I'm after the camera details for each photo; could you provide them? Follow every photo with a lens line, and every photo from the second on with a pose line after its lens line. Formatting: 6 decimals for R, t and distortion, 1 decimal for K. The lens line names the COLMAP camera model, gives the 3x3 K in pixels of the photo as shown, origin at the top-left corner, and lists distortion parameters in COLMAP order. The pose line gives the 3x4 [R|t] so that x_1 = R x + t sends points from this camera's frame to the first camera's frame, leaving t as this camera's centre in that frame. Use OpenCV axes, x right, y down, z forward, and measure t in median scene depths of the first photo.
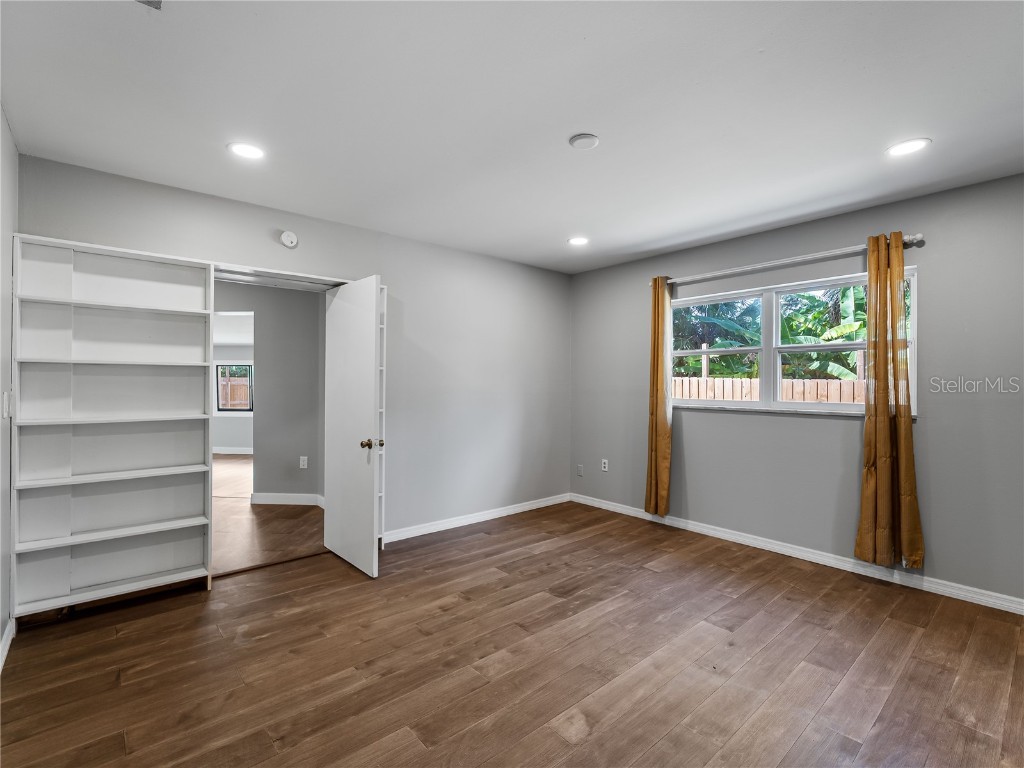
lens RADIAL K [[466.1, 0, 515.6], [0, 466.1, 388.2], [0, 0, 1]] dist [-0.000246, -0.001856]
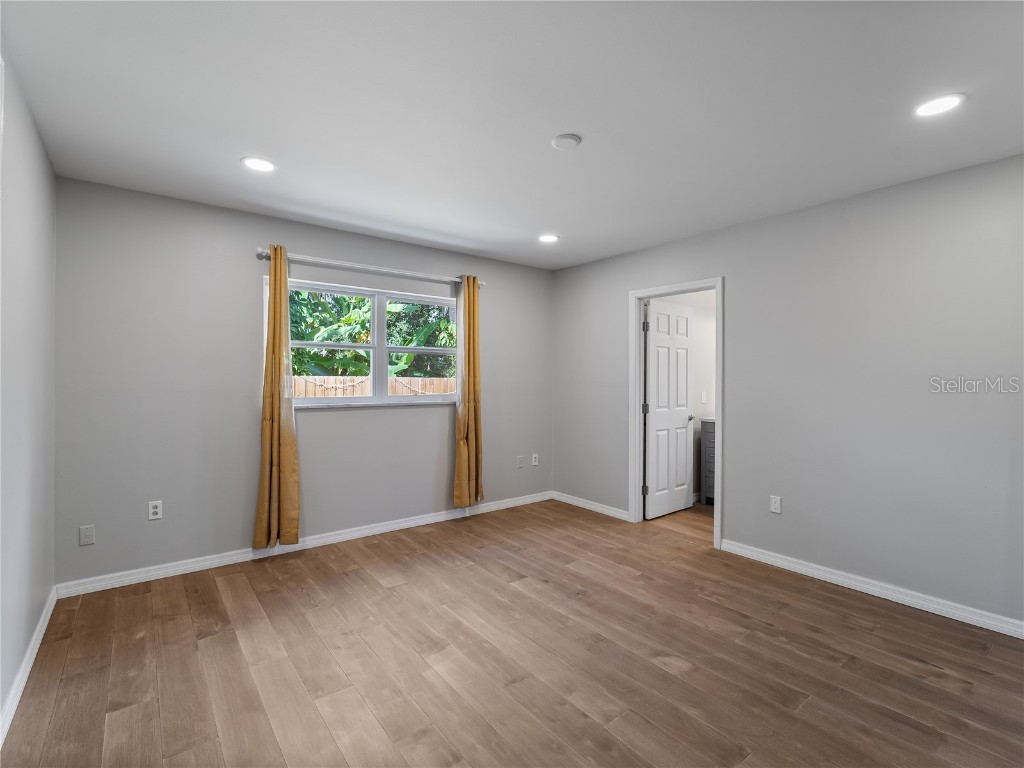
lens RADIAL K [[466.1, 0, 515.6], [0, 466.1, 388.2], [0, 0, 1]] dist [-0.000246, -0.001856]
pose [[0.065845, -0.023489, 0.997553, -0.721839], [0.002937, 0.999723, 0.023346, -0.020117], [-0.997826, 0.001393, 0.065896, 0.863084]]
